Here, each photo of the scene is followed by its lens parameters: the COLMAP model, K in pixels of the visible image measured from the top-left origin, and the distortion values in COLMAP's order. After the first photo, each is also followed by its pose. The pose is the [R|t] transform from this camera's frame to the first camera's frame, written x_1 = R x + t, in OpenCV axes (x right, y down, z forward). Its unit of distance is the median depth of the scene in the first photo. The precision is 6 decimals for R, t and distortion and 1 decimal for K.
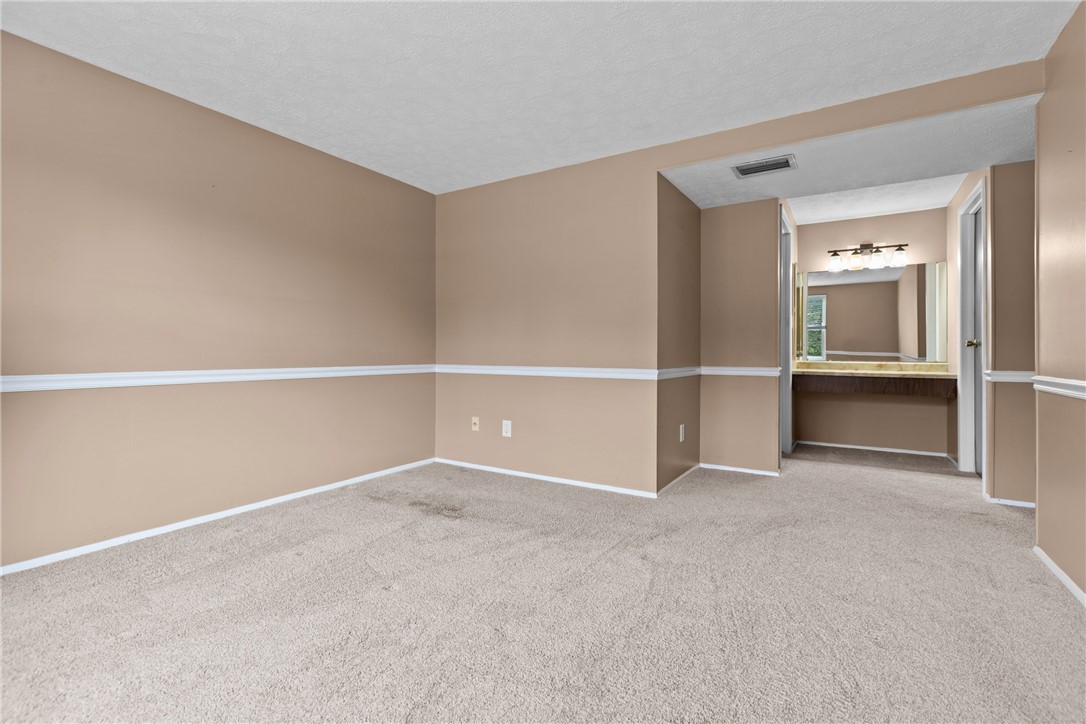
lens RADIAL K [[492.9, 0, 583.2], [0, 492.9, 349.3], [0, 0, 1]] dist [-0.004339, -0.001958]
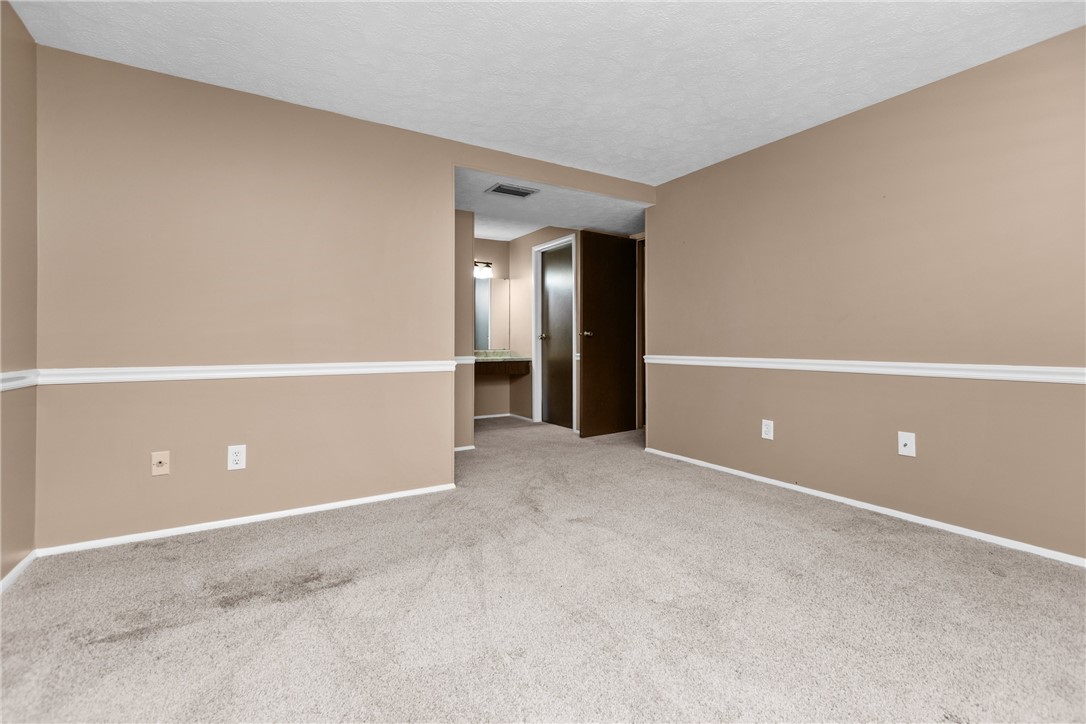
lens RADIAL K [[492.9, 0, 515.1], [0, 492.9, 336.8], [0, 0, 1]] dist [-0.004339, -0.001958]
pose [[0.463633, 0.008164, 0.885990, -0.734909], [-0.002739, 0.999966, -0.007781, -0.000221], [-0.886023, 0.001181, 0.463640, 0.445900]]
